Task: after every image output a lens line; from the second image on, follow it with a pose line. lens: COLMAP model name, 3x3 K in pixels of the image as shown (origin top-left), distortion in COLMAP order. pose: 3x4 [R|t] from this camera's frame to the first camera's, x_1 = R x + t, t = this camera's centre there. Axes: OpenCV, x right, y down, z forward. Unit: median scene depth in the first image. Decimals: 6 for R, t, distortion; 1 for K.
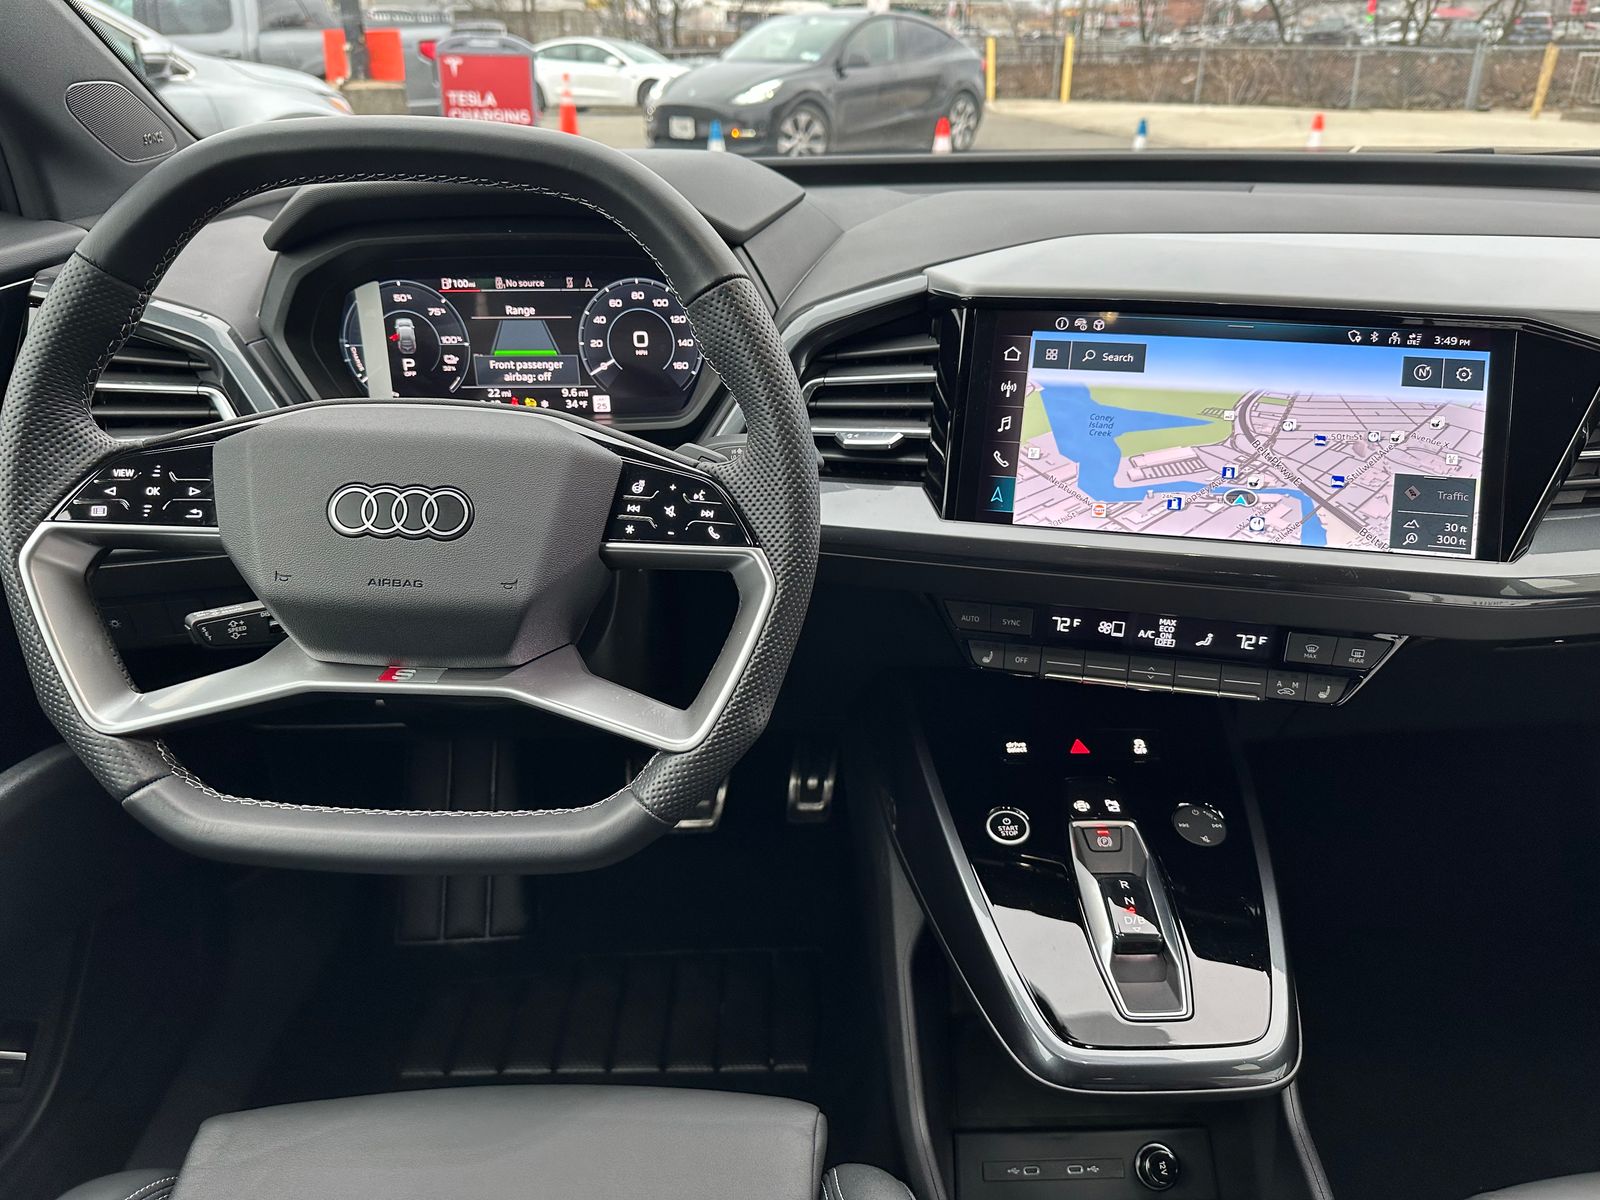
lens RADIAL K [[1173.4, 0, 871.0], [0, 1173.4, 622.5], [0, 0, 1]] dist [0.038998, -0.062422]
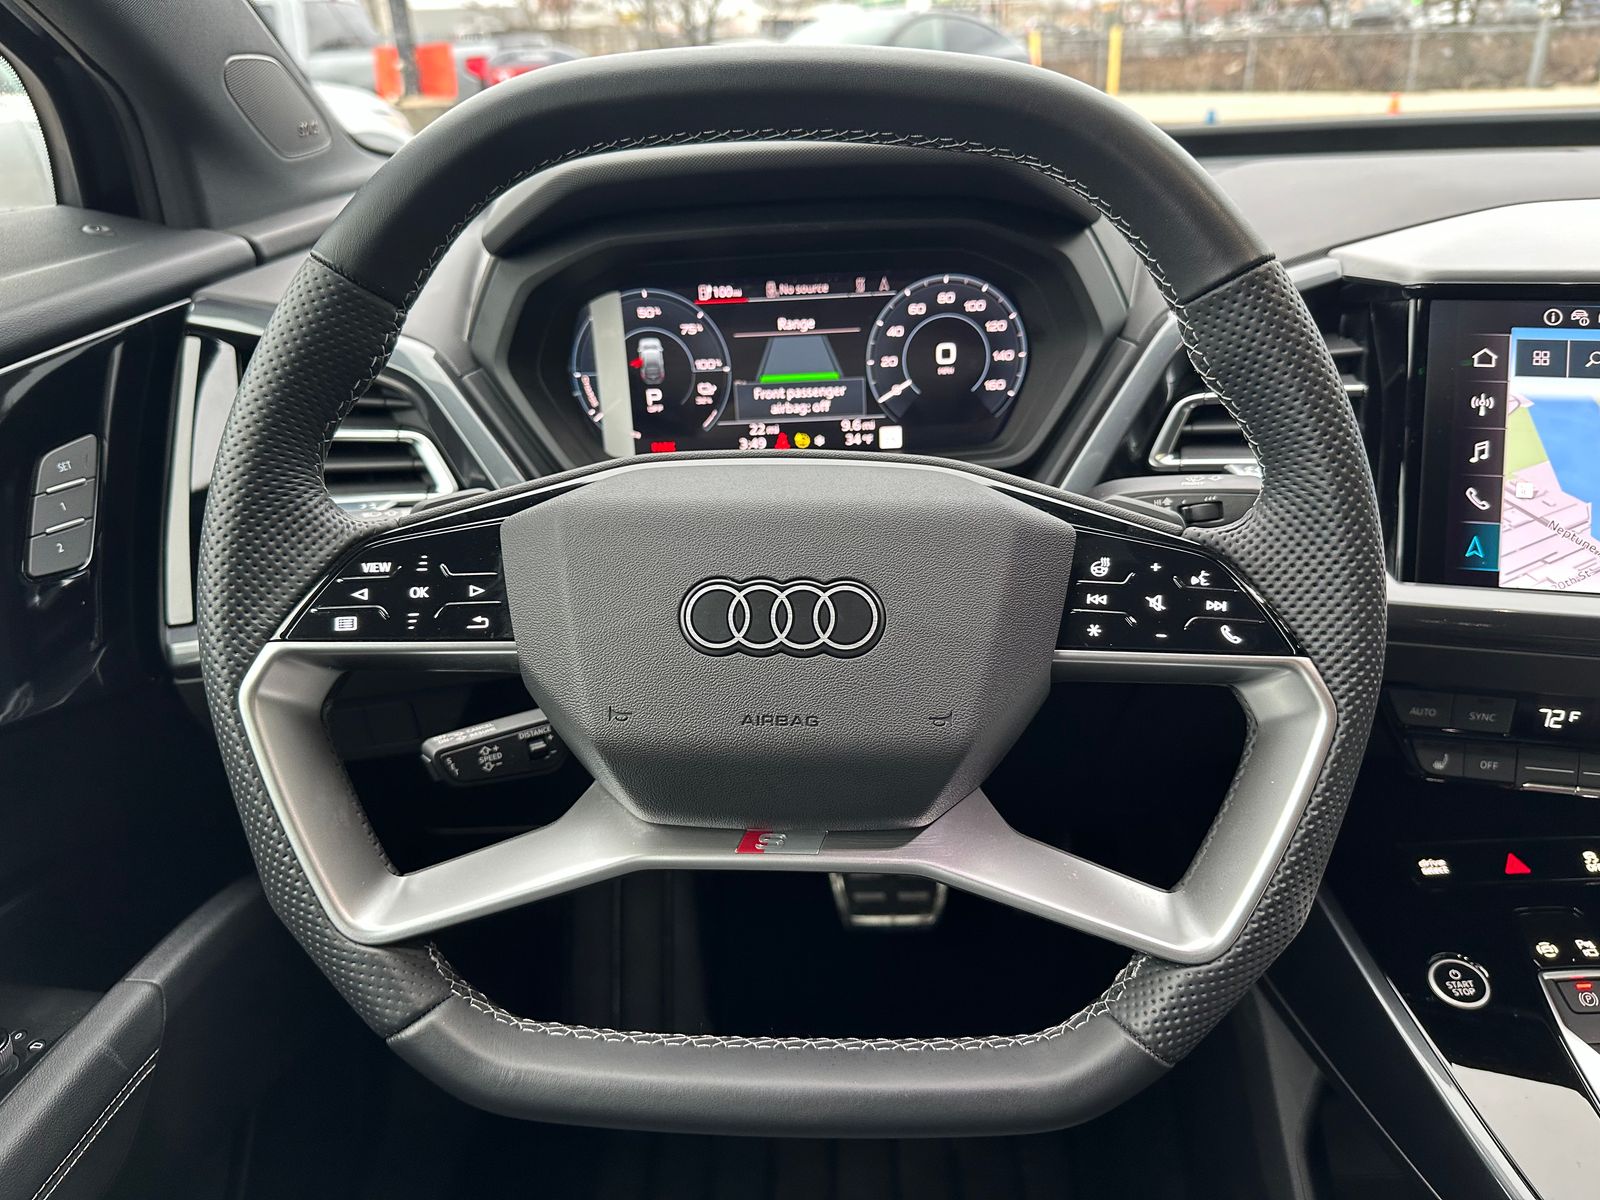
lens RADIAL K [[1130.2, 0, 801.1], [0, 1130.2, 603.4], [0, 0, 1]] dist [0.010129, -0.017857]
pose [[0.998975, -0.023356, -0.038780, -0.271878], [0.022872, 0.999655, -0.012891, -0.069808], [0.039067, 0.011991, 0.999165, 0.255372]]
